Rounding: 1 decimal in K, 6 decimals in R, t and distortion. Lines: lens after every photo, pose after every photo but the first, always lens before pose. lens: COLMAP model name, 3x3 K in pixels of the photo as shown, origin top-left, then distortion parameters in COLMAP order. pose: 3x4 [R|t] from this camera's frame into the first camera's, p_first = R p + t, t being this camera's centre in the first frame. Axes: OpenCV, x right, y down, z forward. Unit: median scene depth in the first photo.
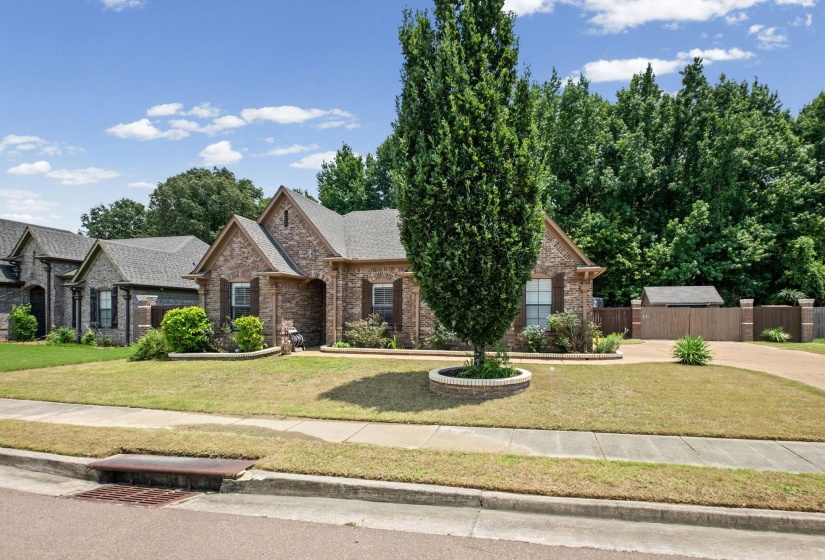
lens RADIAL K [[383.8, 0, 467.9], [0, 383.8, 309.7], [0, 0, 1]] dist [-0.001983, -0.000102]
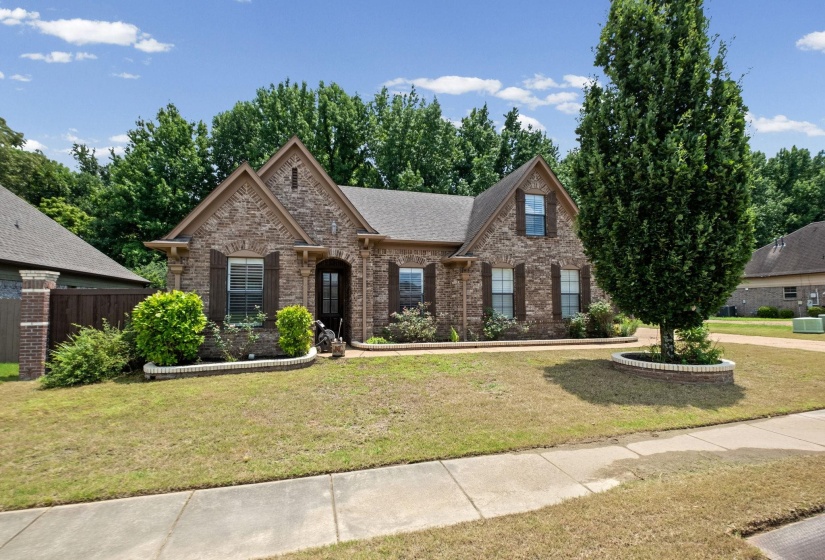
lens RADIAL K [[356.3, 0, 415.0], [0, 356.3, 281.5], [0, 0, 1]] dist [0.003160, -0.003636]
pose [[0.891029, 0.026597, 0.453167, -0.589085], [0.000180, 0.998261, -0.058942, 0.010380], [-0.453946, 0.052600, 0.889475, 0.275123]]
